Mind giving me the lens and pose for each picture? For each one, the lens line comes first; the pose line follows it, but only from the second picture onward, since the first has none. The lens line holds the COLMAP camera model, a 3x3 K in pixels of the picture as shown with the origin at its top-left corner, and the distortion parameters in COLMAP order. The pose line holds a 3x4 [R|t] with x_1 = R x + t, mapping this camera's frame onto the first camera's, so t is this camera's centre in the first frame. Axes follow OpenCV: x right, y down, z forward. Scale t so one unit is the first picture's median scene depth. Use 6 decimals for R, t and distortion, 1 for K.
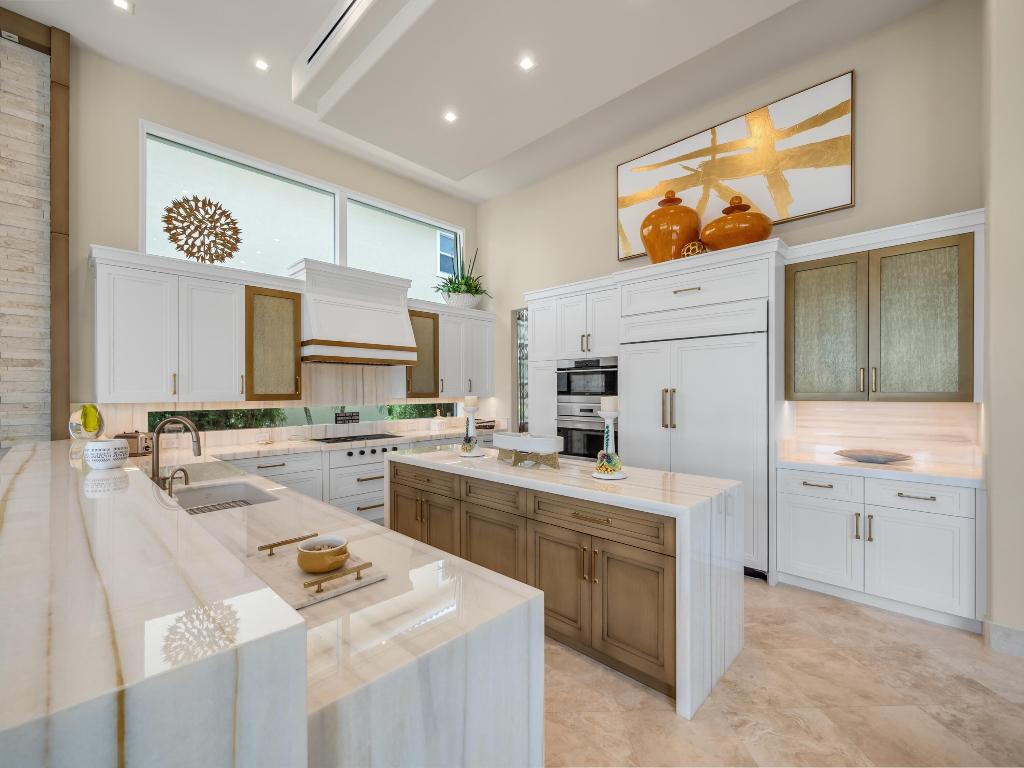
lens RADIAL K [[436.5, 0, 510.8], [0, 436.5, 391.3], [0, 0, 1]] dist [-0.011018, 0.000886]
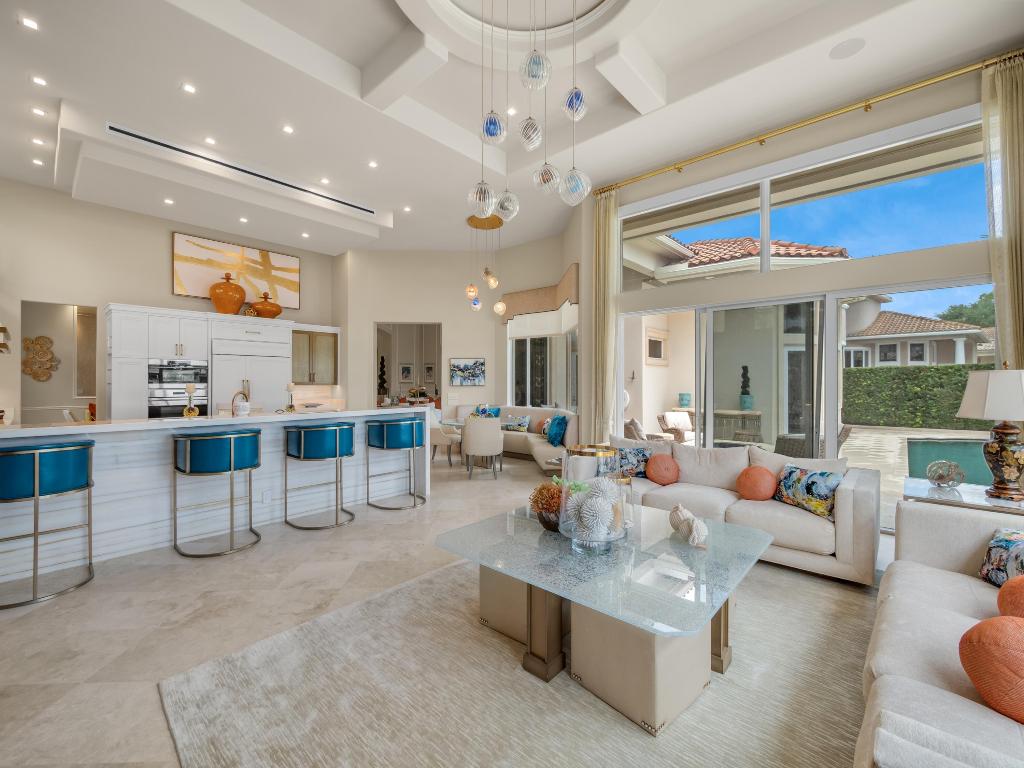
lens RADIAL K [[436.5, 0, 509.9], [0, 436.5, 383.3], [0, 0, 1]] dist [-0.011018, 0.000886]
pose [[-0.039150, -0.000345, 0.999233, -1.893960], [0.000284, 1.000000, 0.000356, 0.010865], [-0.999233, 0.000298, -0.039150, -0.160520]]
